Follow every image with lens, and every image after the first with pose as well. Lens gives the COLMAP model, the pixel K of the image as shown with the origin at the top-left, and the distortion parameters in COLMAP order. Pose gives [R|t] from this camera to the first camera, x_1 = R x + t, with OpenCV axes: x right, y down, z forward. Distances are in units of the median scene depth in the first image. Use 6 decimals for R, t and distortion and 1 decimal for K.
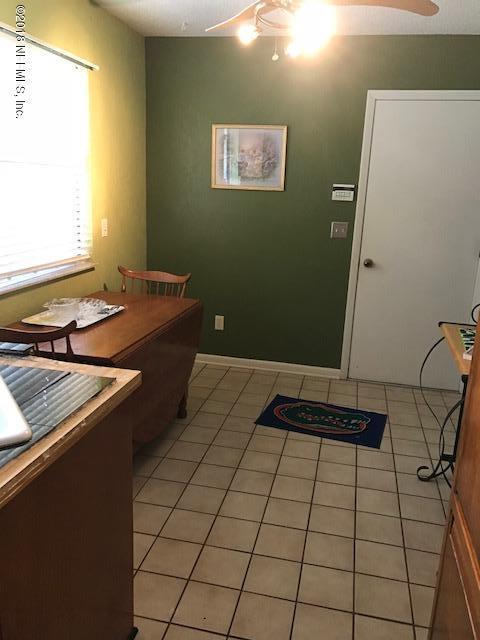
lens RADIAL K [[526.1, 0, 240.5], [0, 526.1, 320.4], [0, 0, 1]] dist [0.036521, -0.007892]
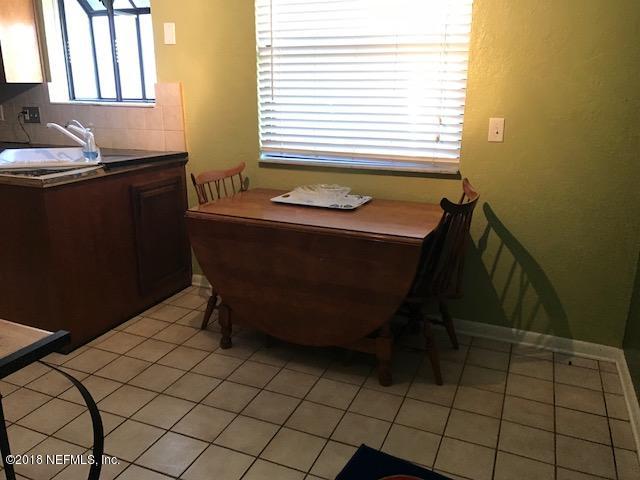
lens RADIAL K [[526.1, 0, 319.0], [0, 526.1, 239.0], [0, 0, 1]] dist [0.036521, -0.007892]
pose [[-0.183695, 0.241284, -0.952910, 0.640697], [-0.269426, 0.919923, 0.284869, -0.213982], [0.945339, 0.309068, -0.103977, 1.069032]]
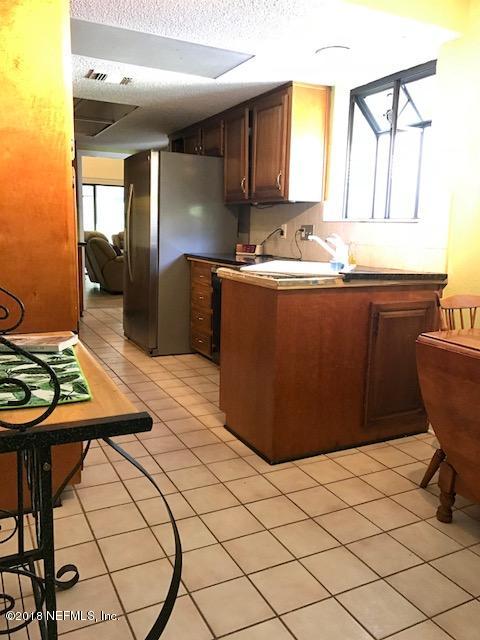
lens RADIAL K [[526.1, 0, 238.9], [0, 526.1, 319.2], [0, 0, 1]] dist [0.036521, -0.007892]
pose [[-0.771571, 0.056045, -0.633670, 0.477516], [-0.215237, 0.914362, 0.342949, -0.160950], [0.598624, 0.400999, -0.693432, 1.098869]]
